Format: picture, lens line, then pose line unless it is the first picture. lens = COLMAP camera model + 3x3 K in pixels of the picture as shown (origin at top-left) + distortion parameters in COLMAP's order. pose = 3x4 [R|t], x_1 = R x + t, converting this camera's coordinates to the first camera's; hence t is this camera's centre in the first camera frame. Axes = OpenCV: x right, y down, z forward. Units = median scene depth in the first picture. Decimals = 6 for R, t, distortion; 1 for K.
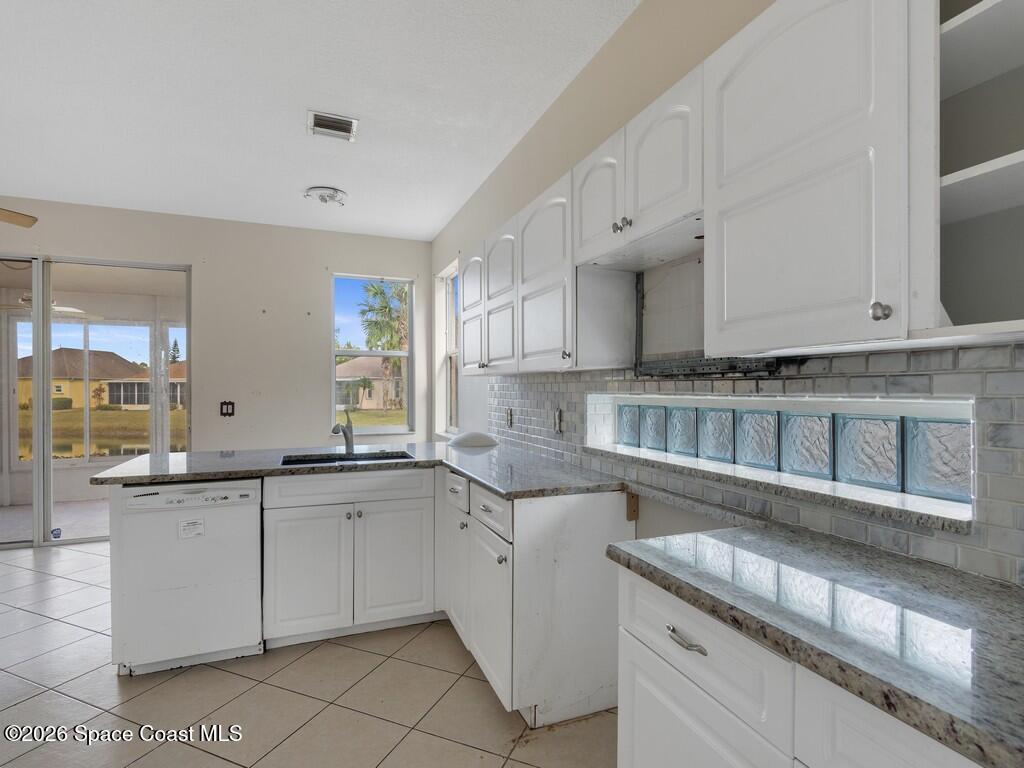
lens RADIAL K [[508.4, 0, 509.5], [0, 508.4, 388.7], [0, 0, 1]] dist [-0.010201, -0.001774]
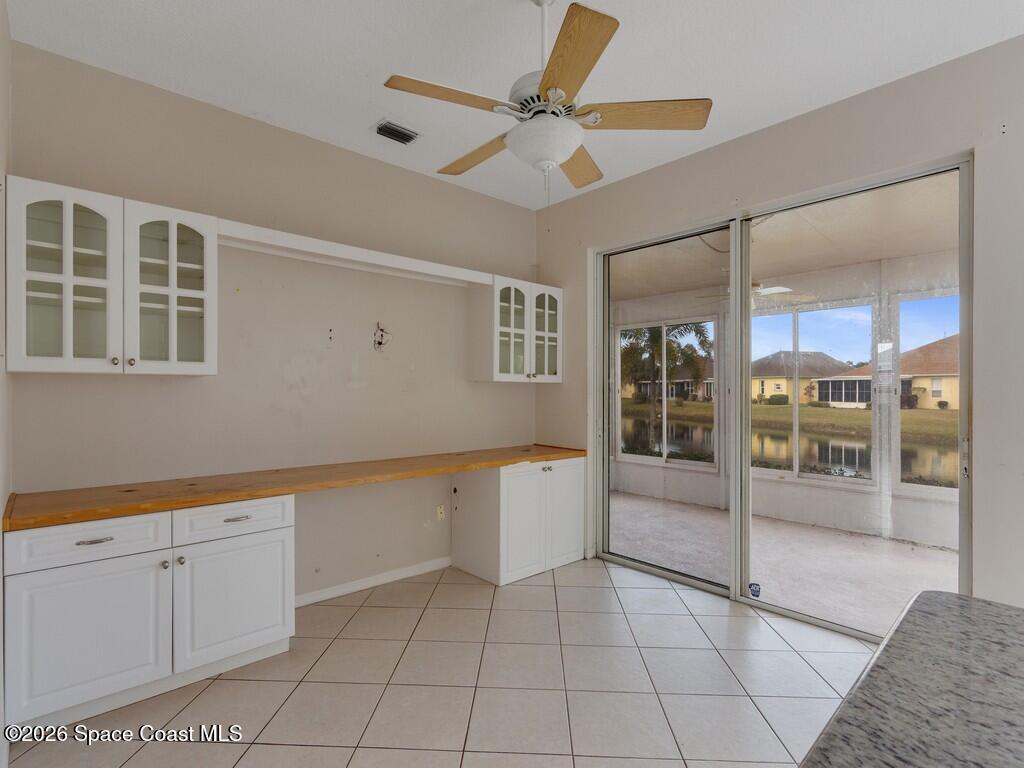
lens RADIAL K [[508.4, 0, 511.5], [0, 508.4, 392.8], [0, 0, 1]] dist [-0.010201, -0.001774]
pose [[0.348014, 0.010373, -0.937432, -0.261264], [0.001985, 0.999928, 0.011801, -0.005593], [0.937487, -0.005968, 0.347969, 0.320509]]
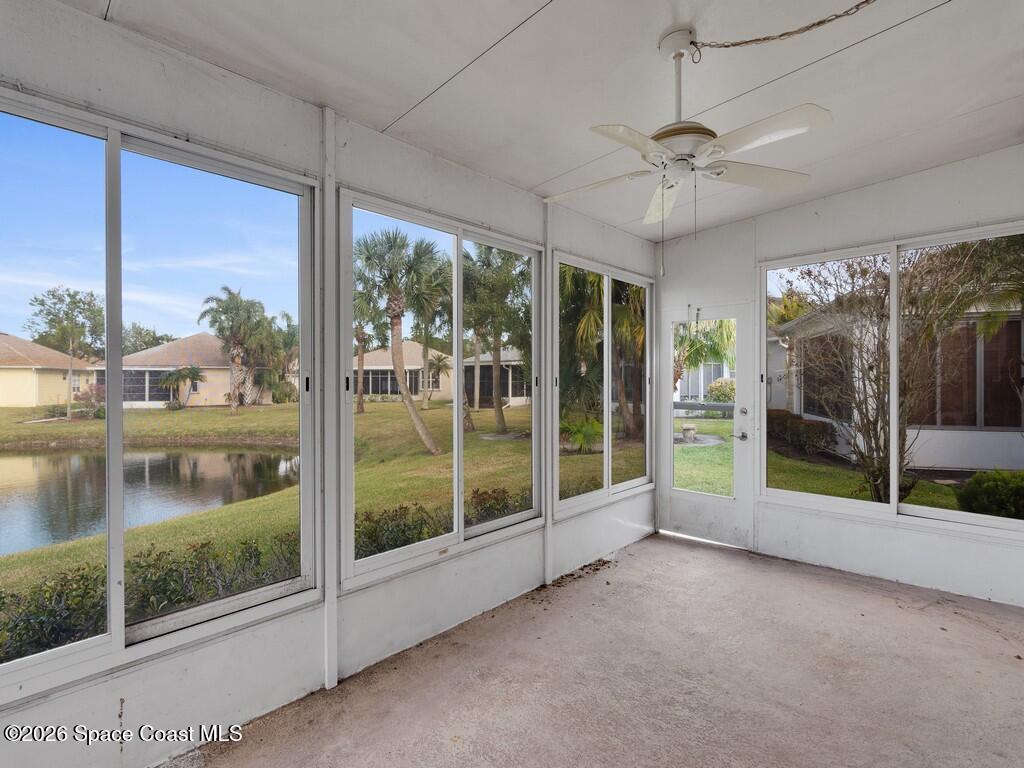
lens RADIAL K [[496.2, 0, 511.2], [0, 496.2, 380.1], [0, 0, 1]] dist [-0.005052, -0.001358]
pose [[0.914412, 0.000592, 0.404784, -1.205247], [0.000080, 0.999999, -0.001642, 0.004902], [-0.404784, 0.001534, 0.914411, 0.708954]]
